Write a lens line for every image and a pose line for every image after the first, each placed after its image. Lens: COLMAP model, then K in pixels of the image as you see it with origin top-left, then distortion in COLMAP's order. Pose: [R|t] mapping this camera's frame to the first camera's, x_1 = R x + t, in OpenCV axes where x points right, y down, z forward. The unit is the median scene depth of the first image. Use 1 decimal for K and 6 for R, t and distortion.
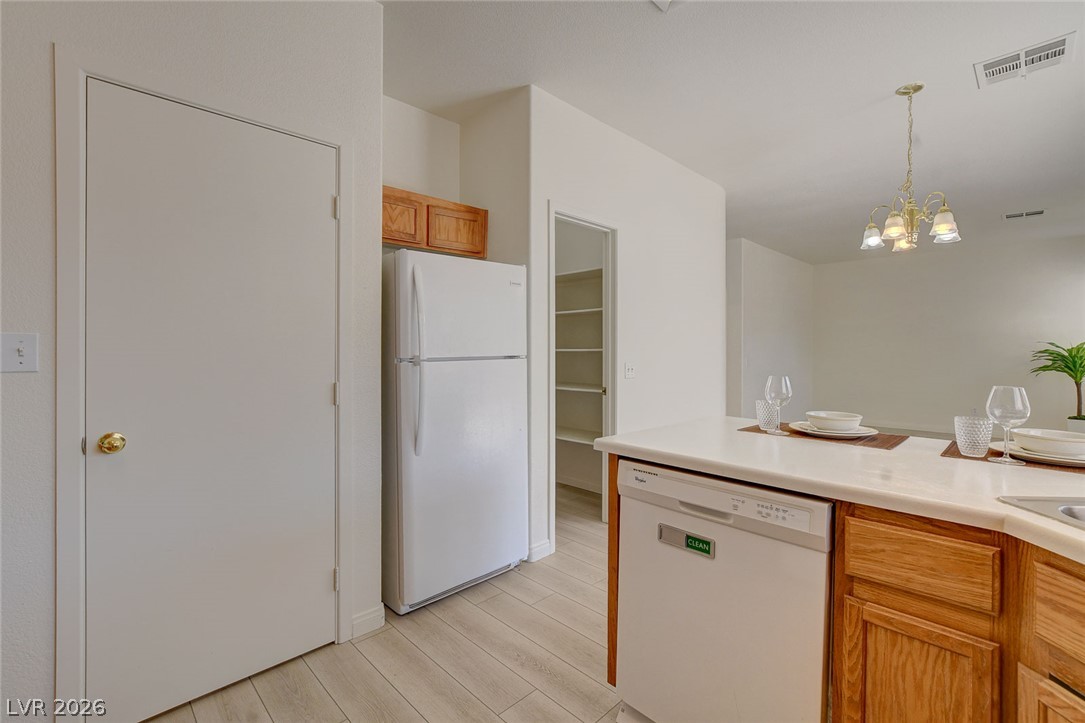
lens RADIAL K [[475.0, 0, 534.8], [0, 475.0, 358.1], [0, 0, 1]] dist [-0.019073, 0.005287]
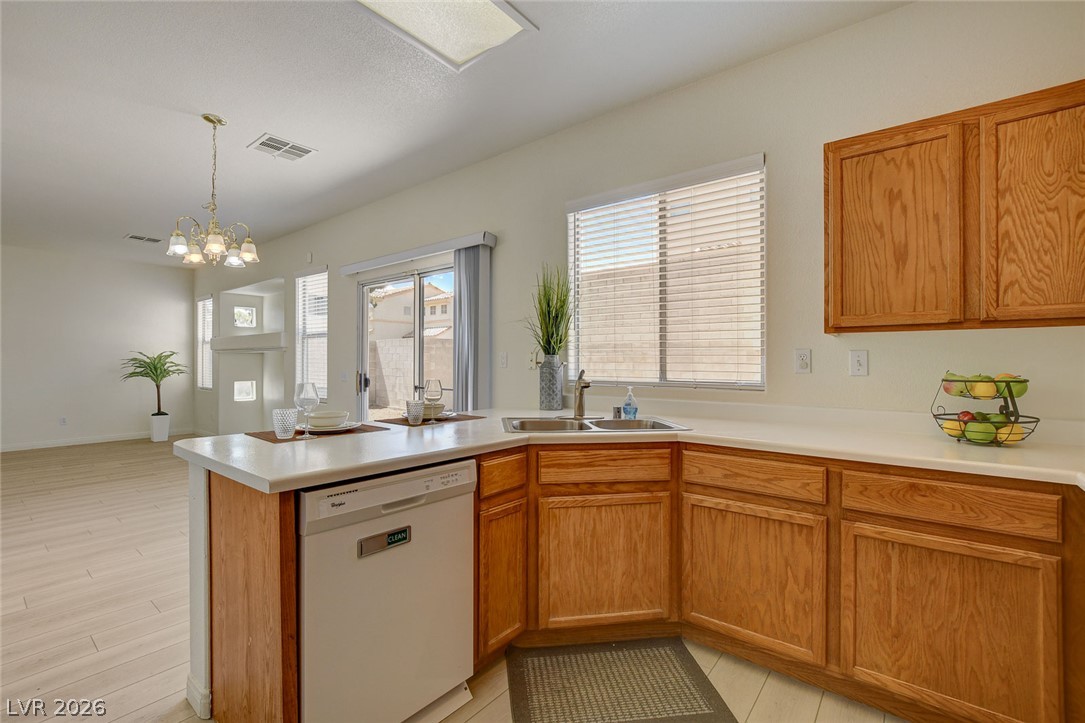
lens RADIAL K [[475.0, 0, 537.3], [0, 475.0, 361.4], [0, 0, 1]] dist [-0.019073, 0.005287]
pose [[-0.129138, -0.003505, 0.991620, -0.737136], [0.012900, 0.999903, 0.005214, -0.012538], [-0.991543, 0.013465, -0.129081, 0.771927]]
